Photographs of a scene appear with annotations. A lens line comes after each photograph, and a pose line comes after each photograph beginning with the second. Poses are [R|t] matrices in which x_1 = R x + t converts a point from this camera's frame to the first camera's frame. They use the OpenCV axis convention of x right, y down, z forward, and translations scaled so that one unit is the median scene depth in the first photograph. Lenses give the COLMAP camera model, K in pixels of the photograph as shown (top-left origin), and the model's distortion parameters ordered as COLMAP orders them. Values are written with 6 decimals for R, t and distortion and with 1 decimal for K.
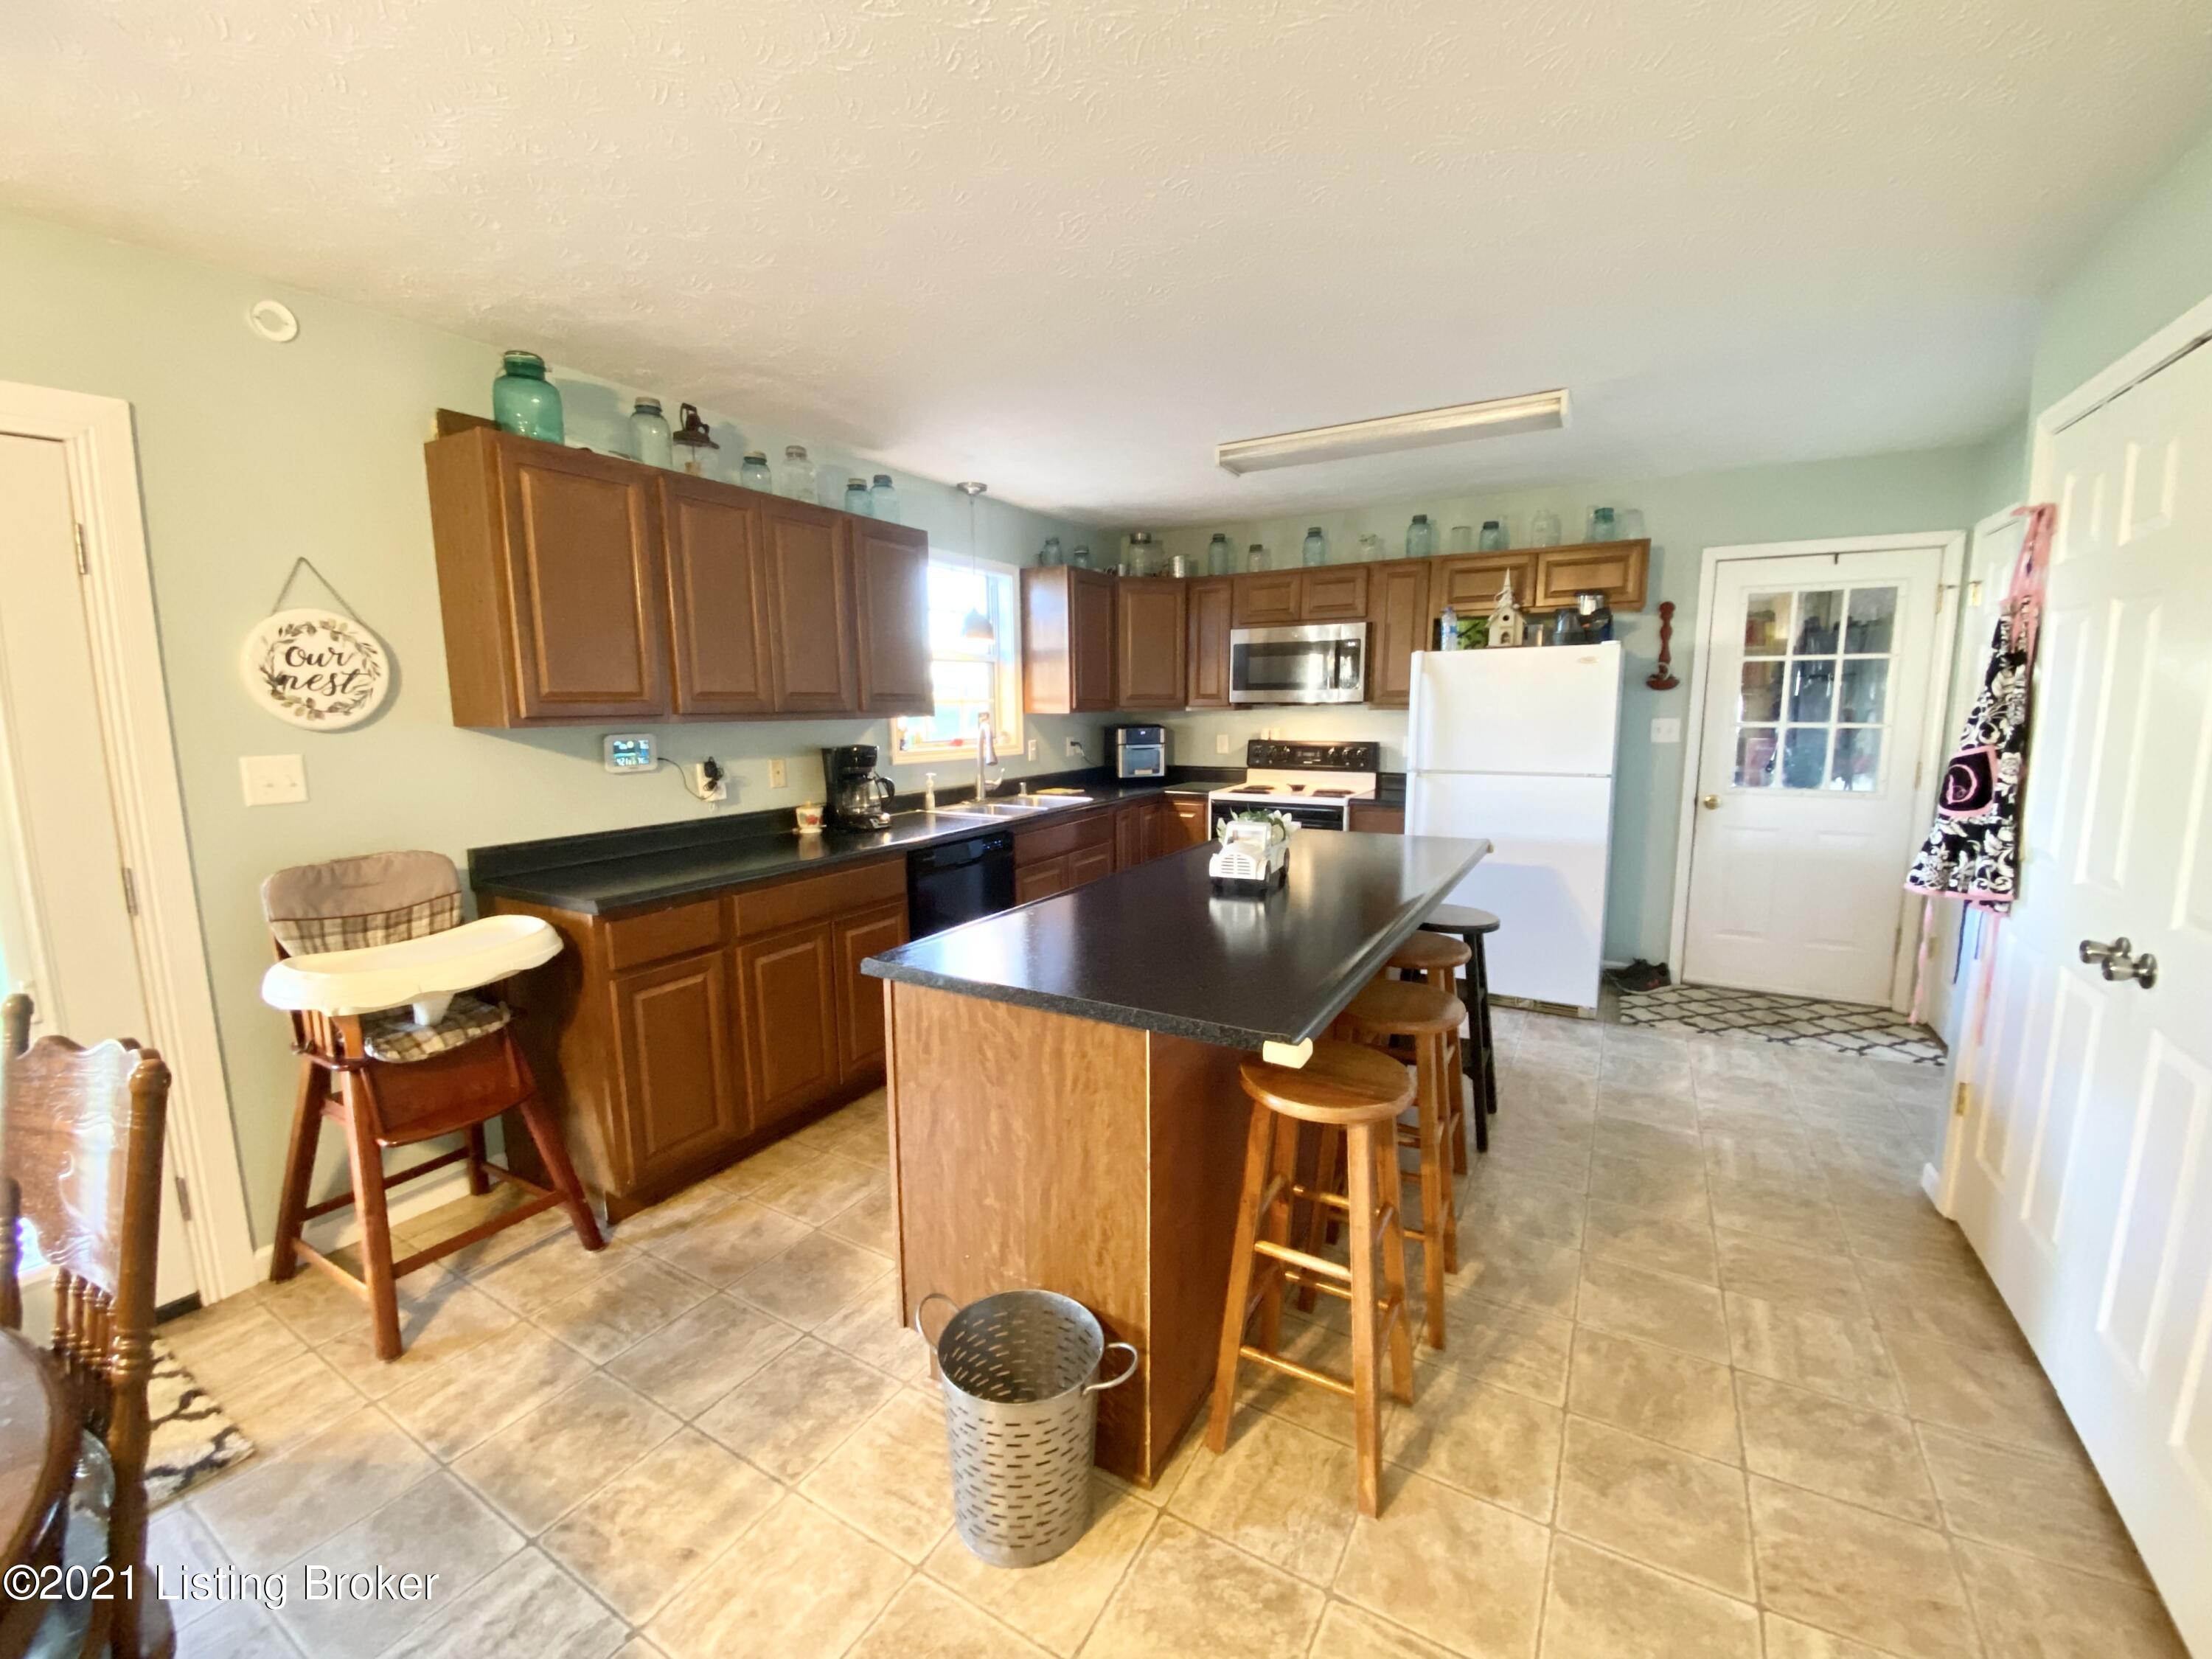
lens RADIAL K [[904.1, 0, 1106.0], [0, 904.1, 829.5], [0, 0, 1]] dist [-0.000185, -0.000042]
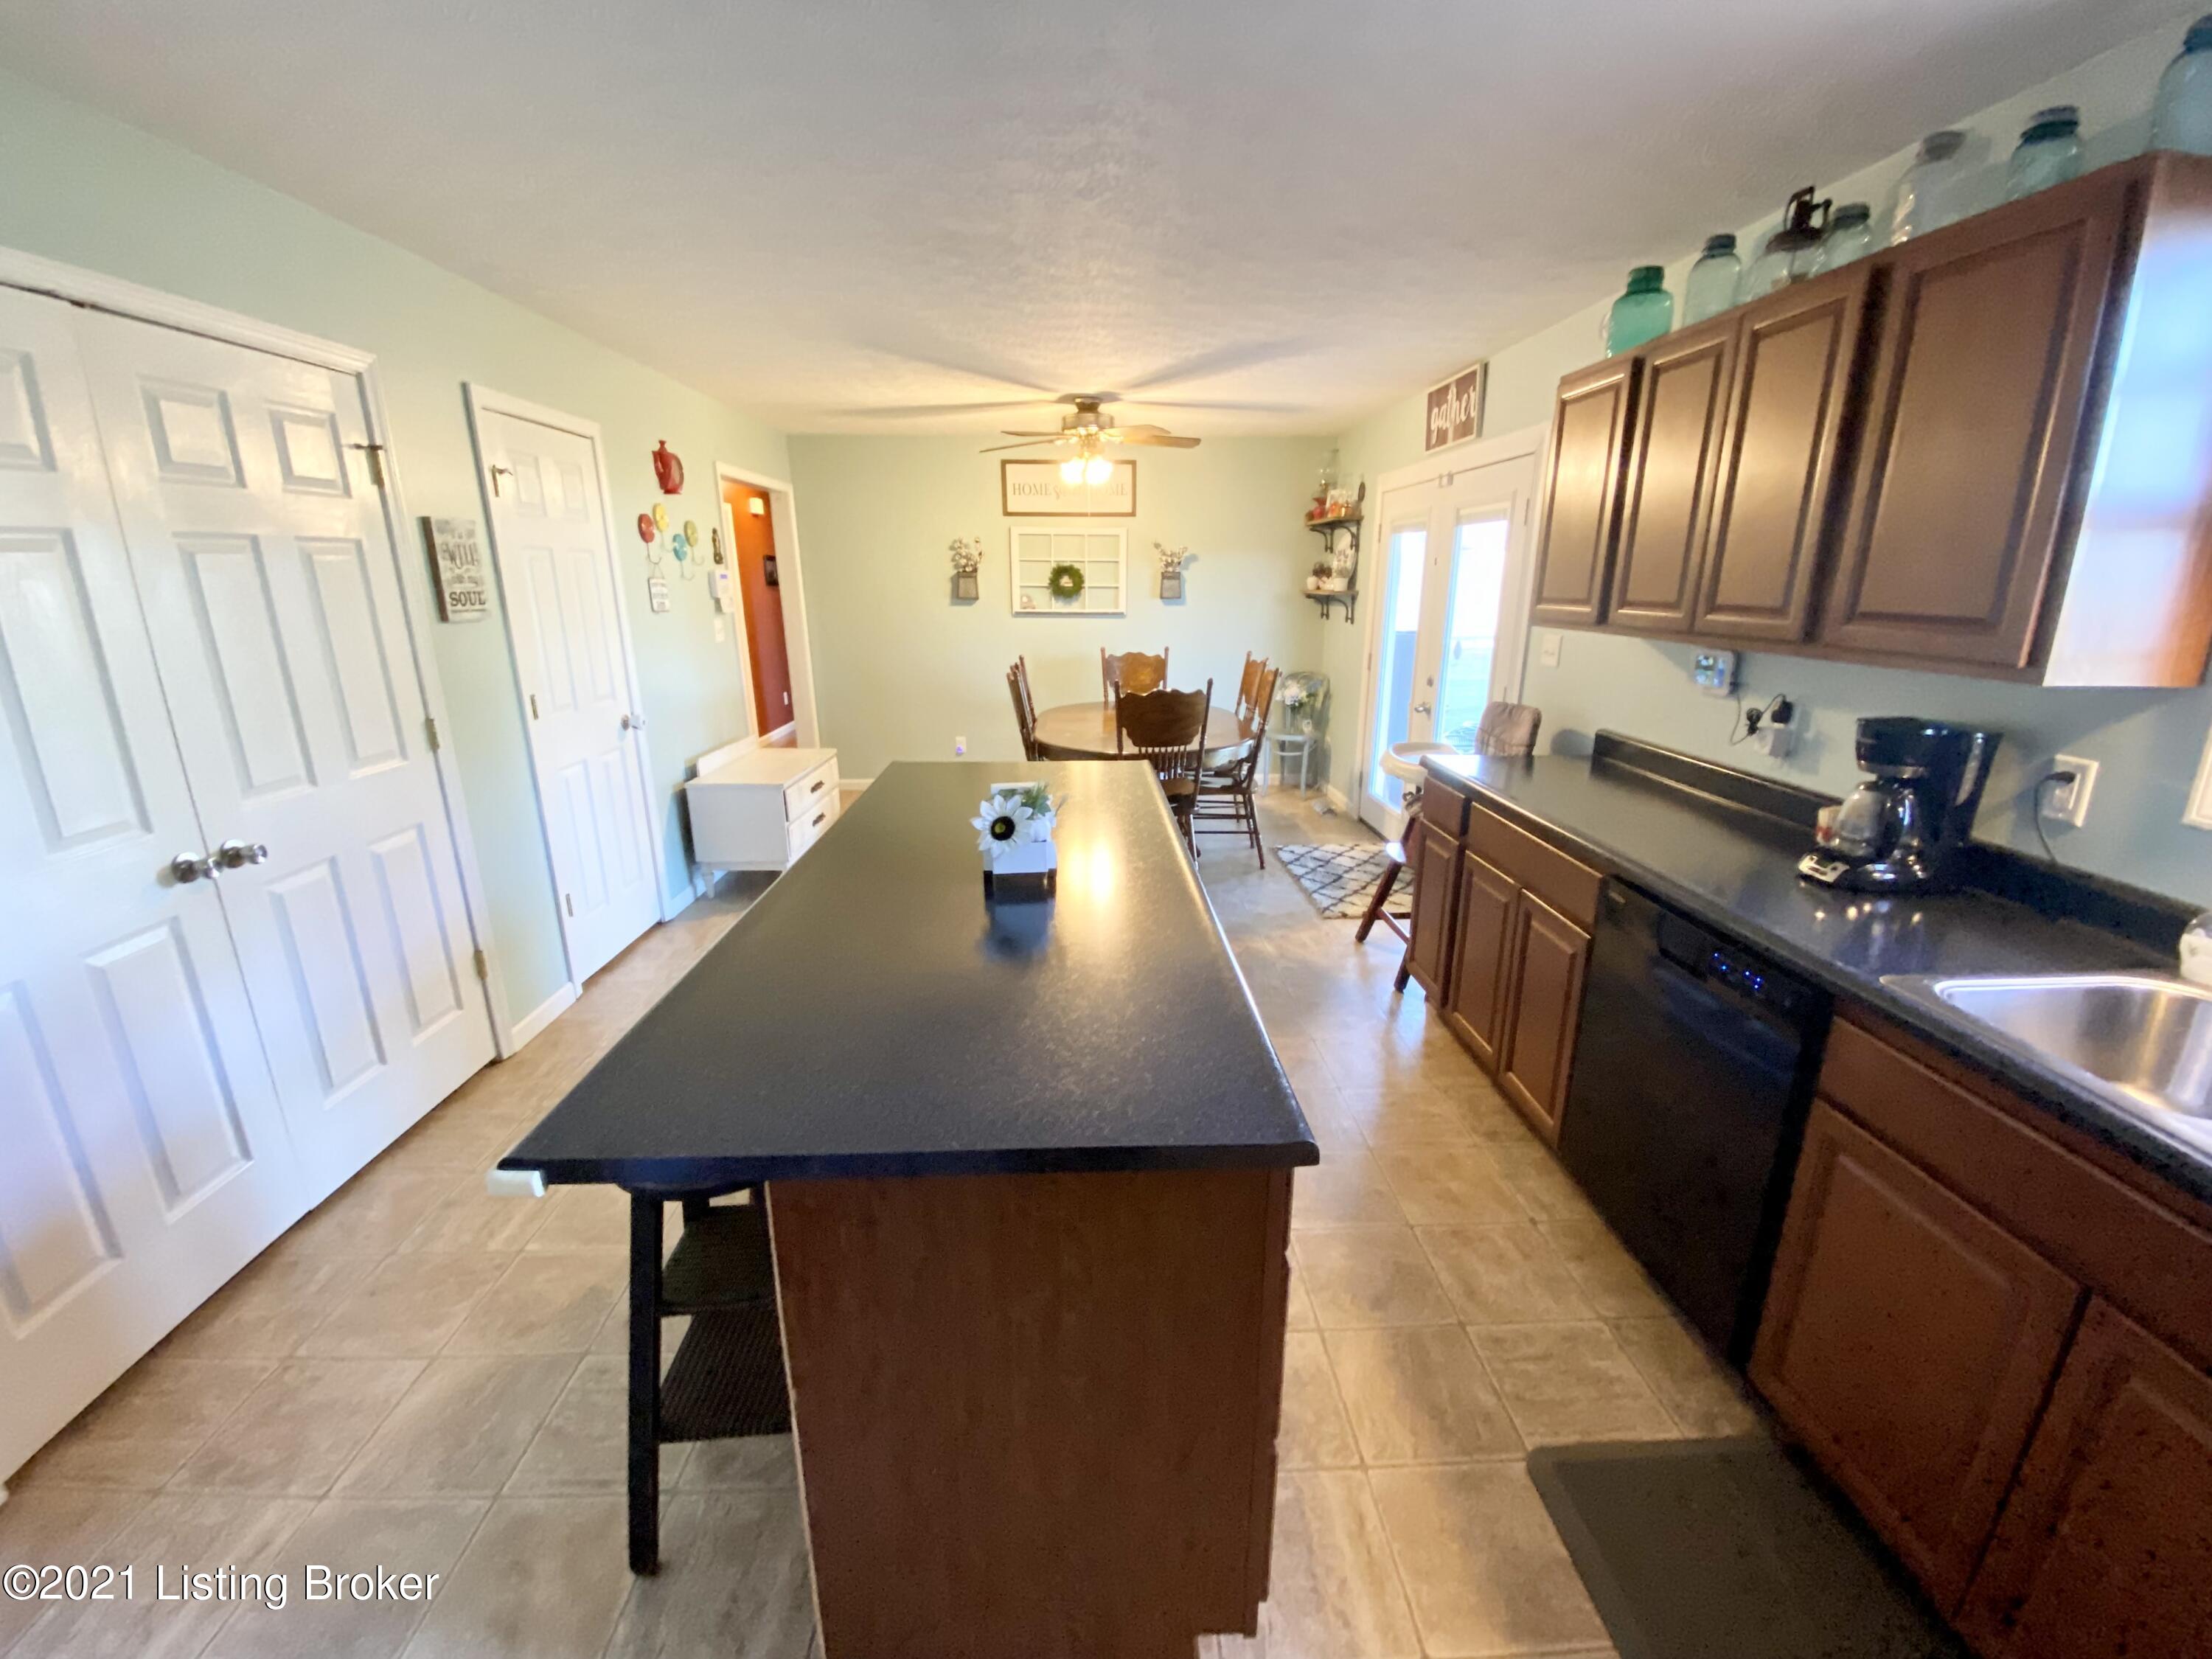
lens RADIAL K [[904.1, 0, 1106.0], [0, 904.1, 829.5], [0, 0, 1]] dist [-0.000185, -0.000042]
pose [[-0.843902, 0.151259, -0.514733, 0.436557], [-0.071129, 0.919418, 0.386795, -0.241692], [0.531761, 0.363029, -0.765140, 1.423540]]
